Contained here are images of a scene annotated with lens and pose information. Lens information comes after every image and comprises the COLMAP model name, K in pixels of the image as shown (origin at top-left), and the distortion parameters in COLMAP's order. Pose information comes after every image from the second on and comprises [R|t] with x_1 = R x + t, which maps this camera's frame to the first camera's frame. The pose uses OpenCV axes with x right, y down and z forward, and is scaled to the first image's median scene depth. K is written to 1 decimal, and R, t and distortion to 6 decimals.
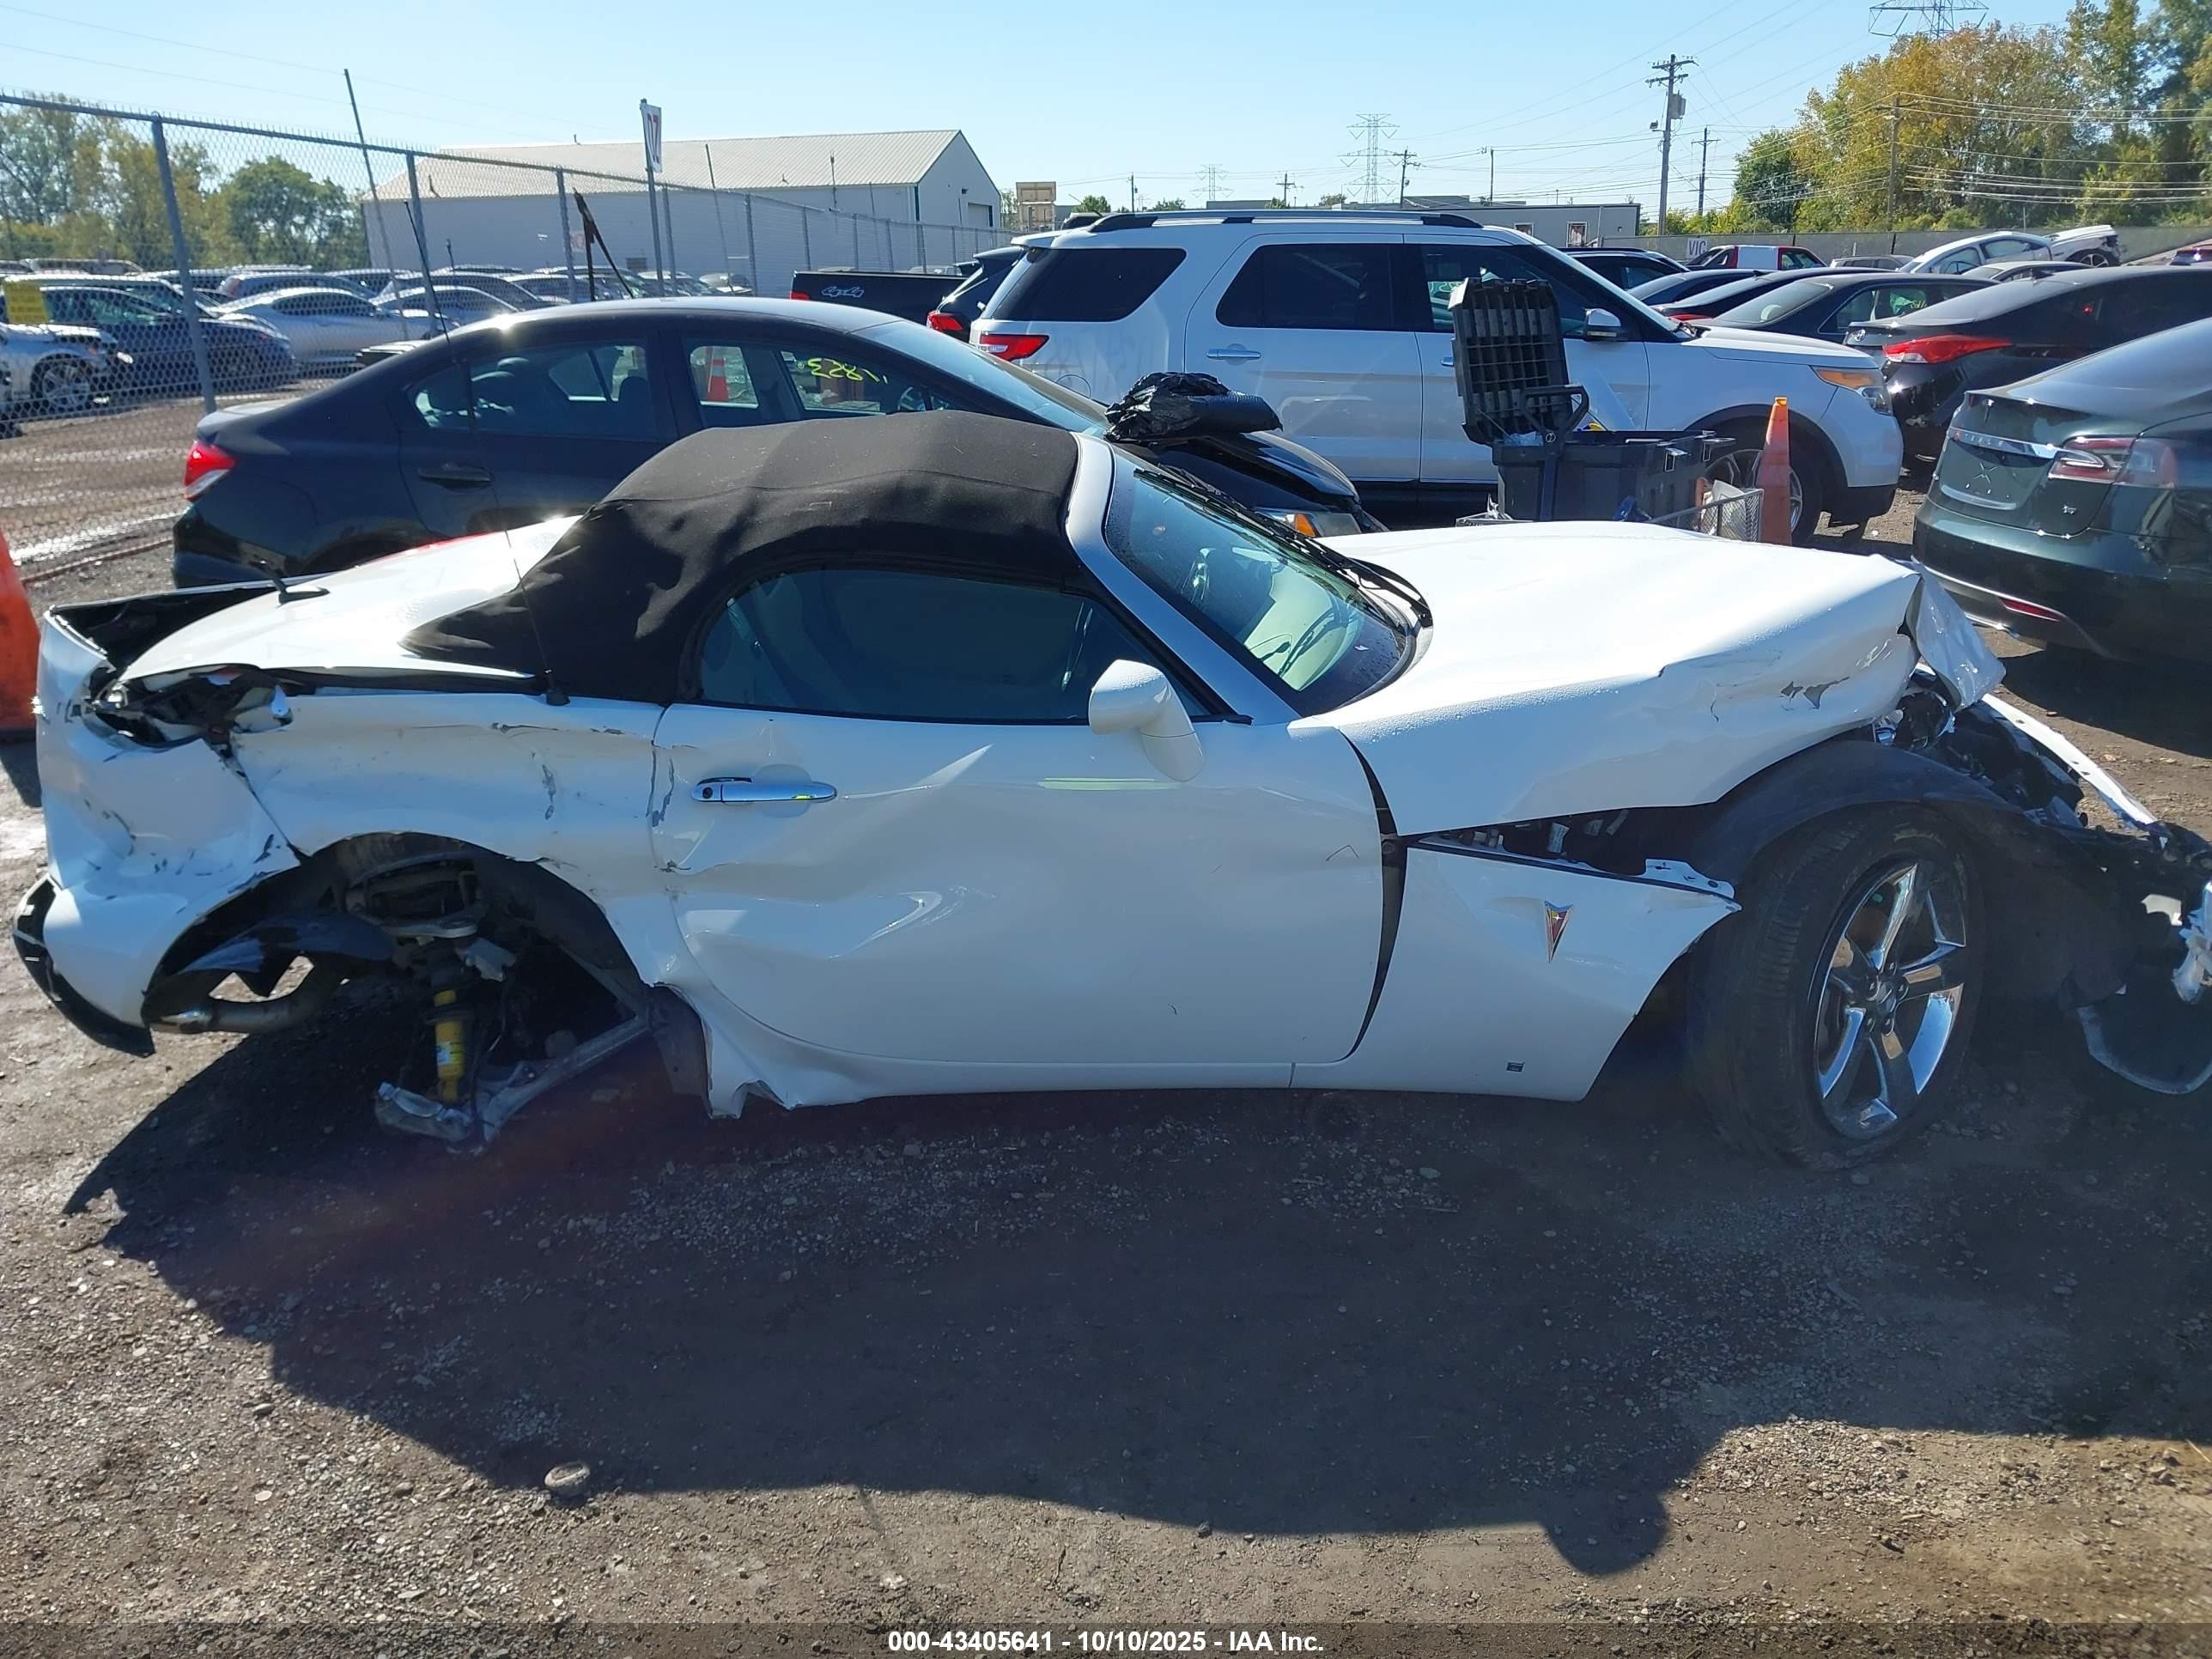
lens RADIAL K [[1746.7, 0, 1099.5], [0, 1746.7, 785.7], [0, 0, 1]] dist [0.002412, -0.006742]
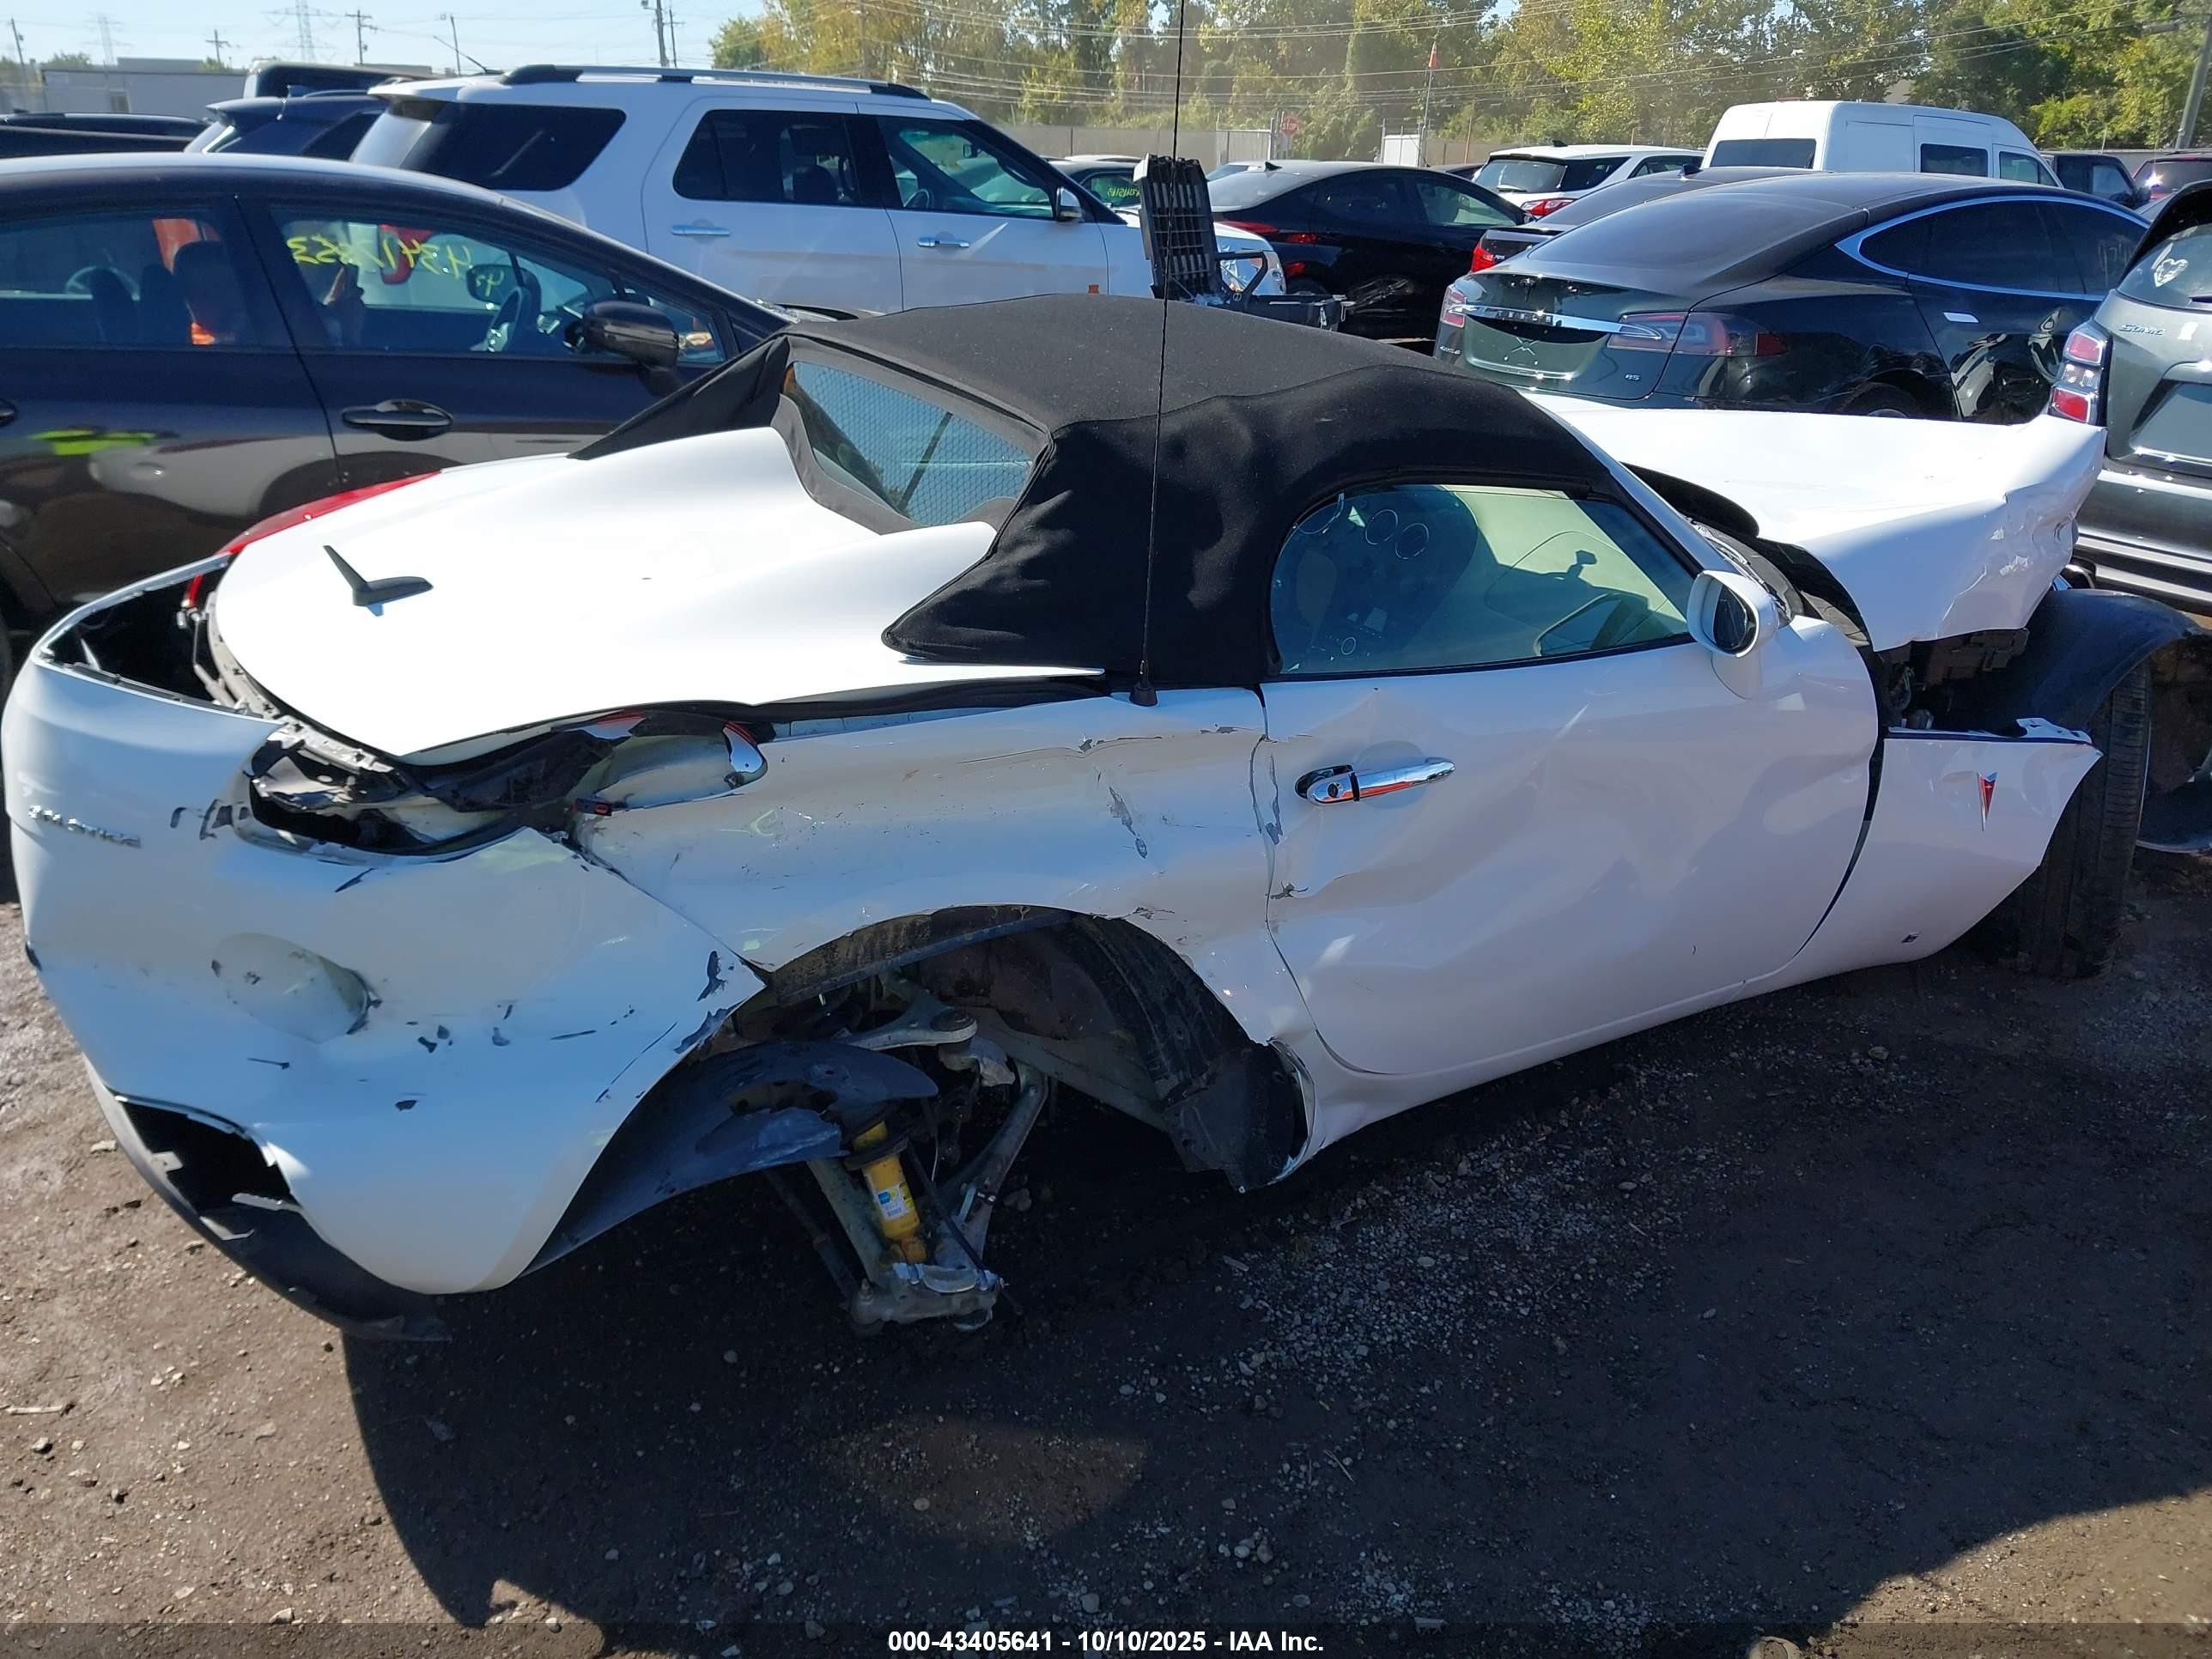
lens RADIAL K [[1746.7, 0, 1099.5], [0, 1746.7, 785.7], [0, 0, 1]] dist [0.002412, -0.006742]
pose [[0.857288, -0.147621, 0.493218, -0.672235], [0.117242, 0.988817, 0.092171, -0.078945], [-0.501309, -0.021191, 0.865009, 0.357932]]
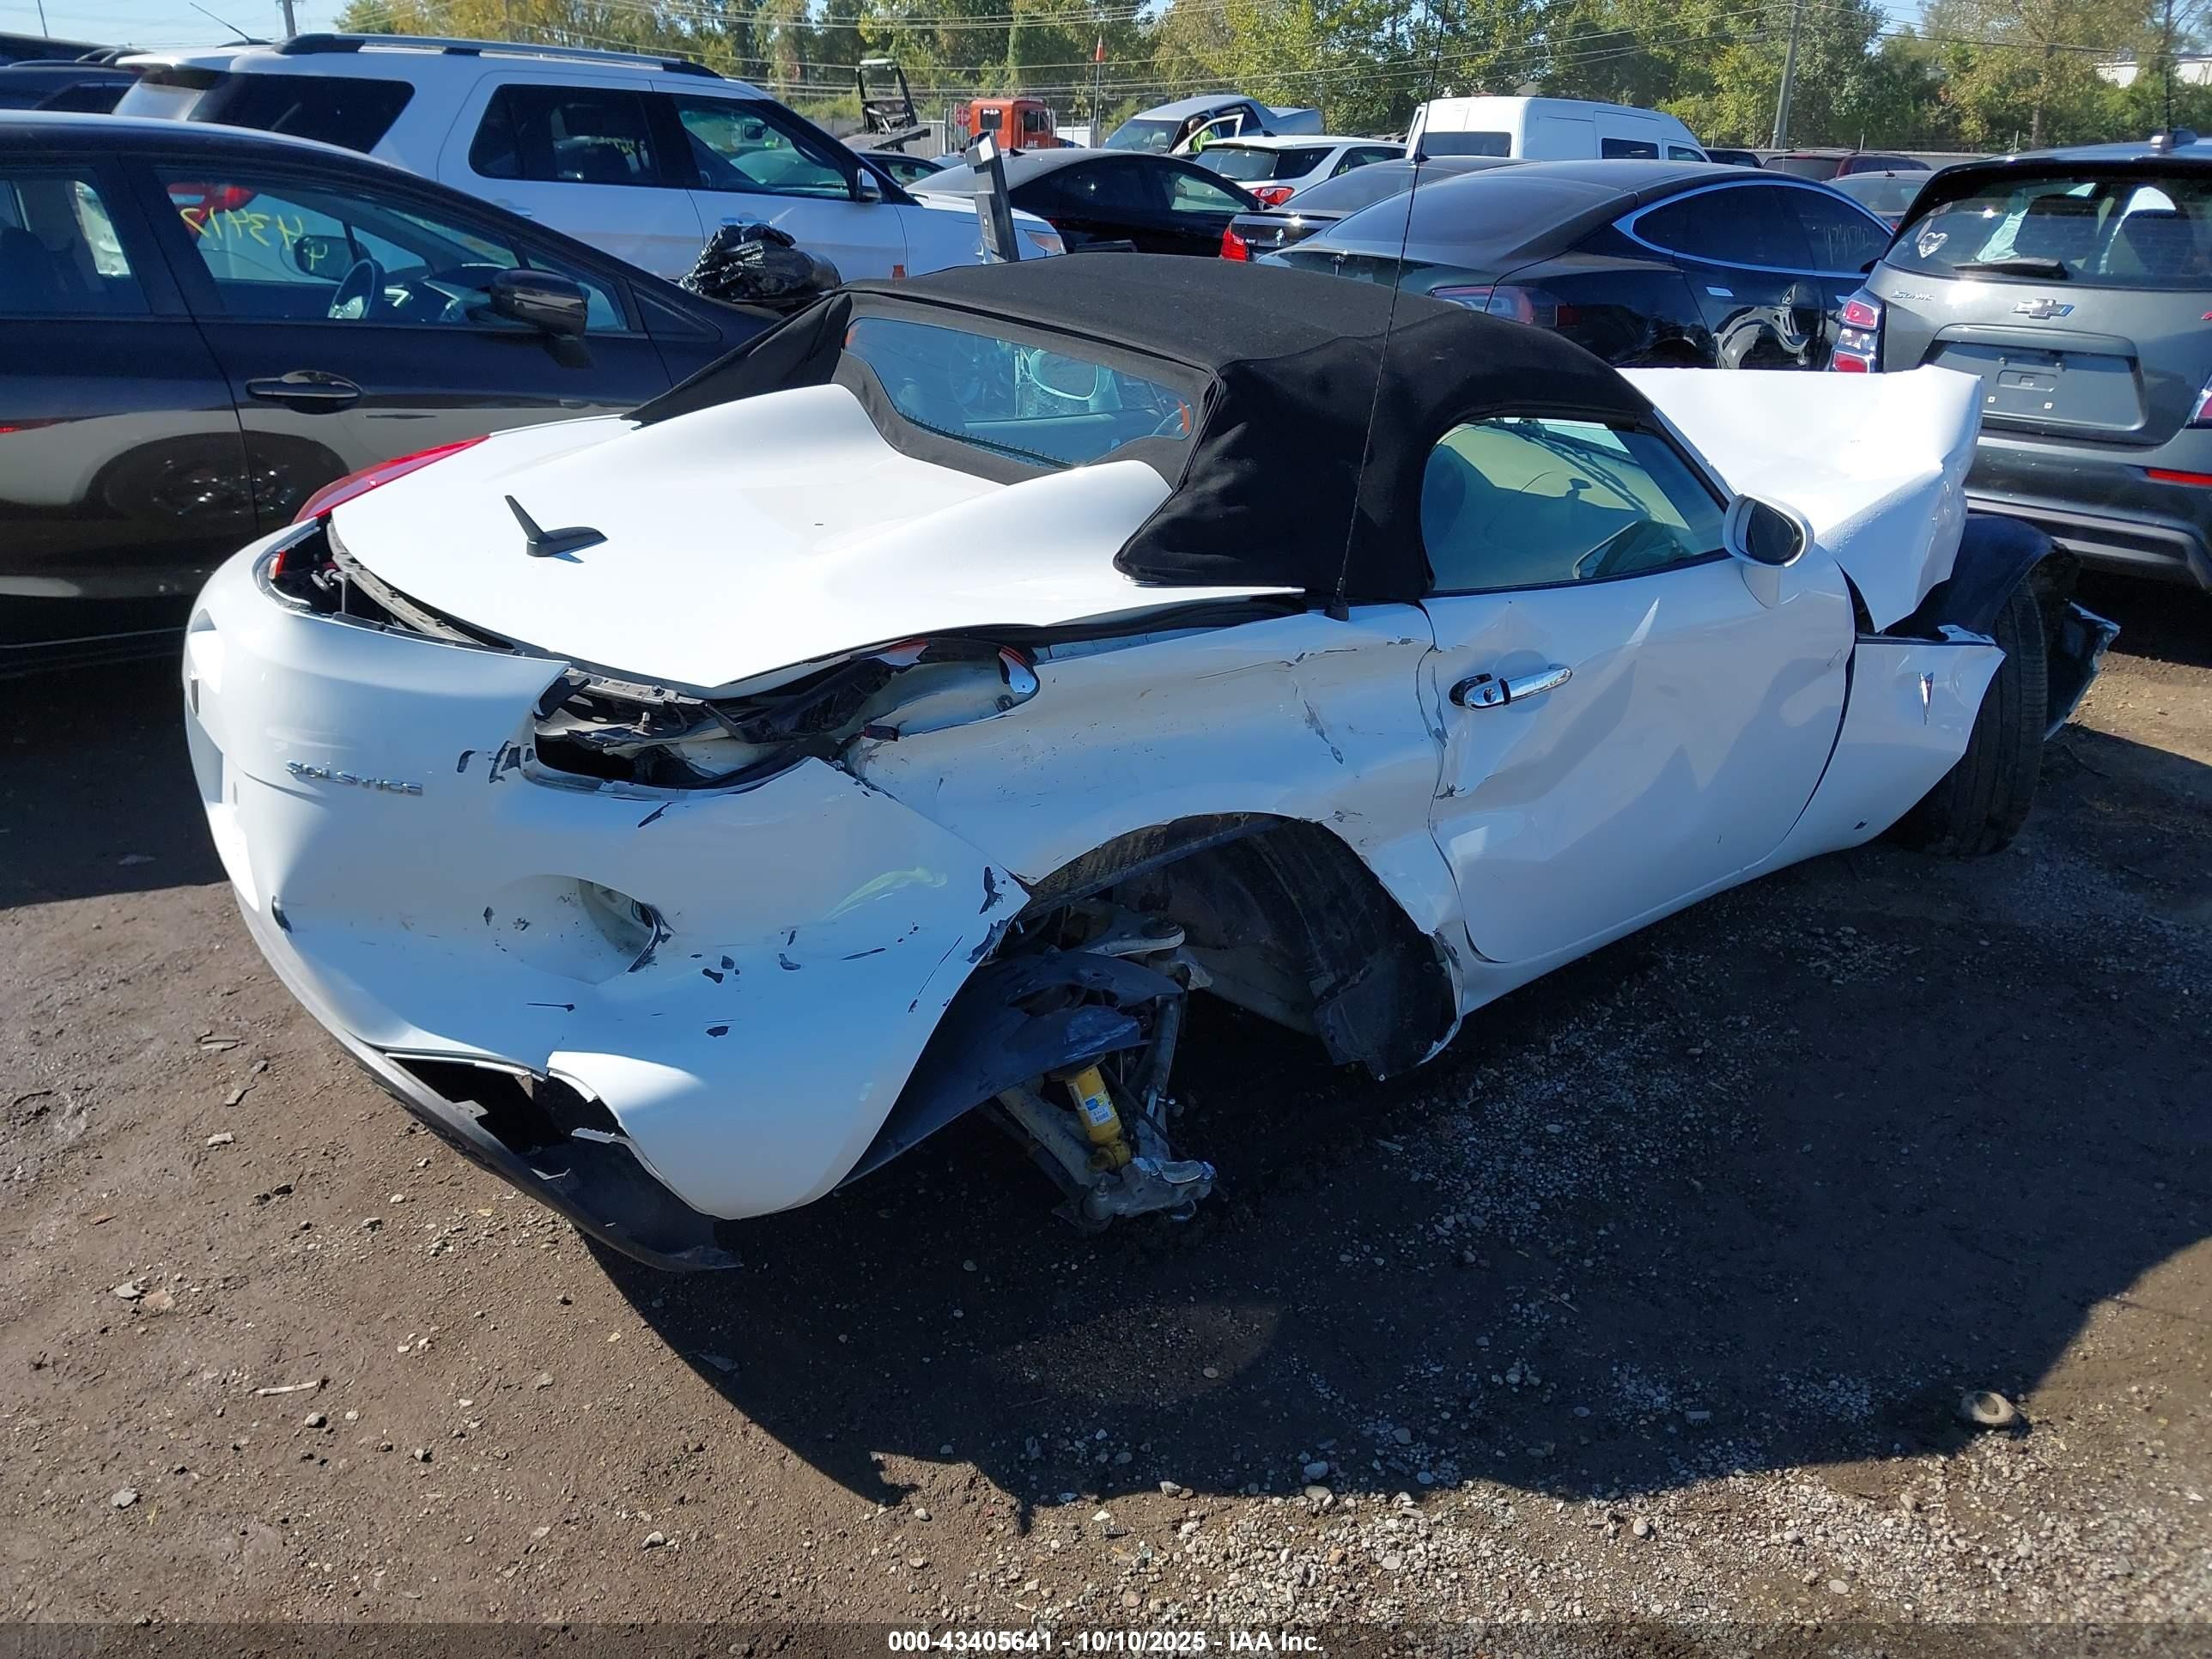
lens RADIAL K [[1746.7, 0, 1099.5], [0, 1746.7, 785.7], [0, 0, 1]] dist [0.002412, -0.006742]
pose [[0.749650, -0.193407, 0.632945, -0.879168], [0.152364, 0.981094, 0.119332, -0.080205], [-0.644058, 0.006981, 0.764945, 0.447443]]
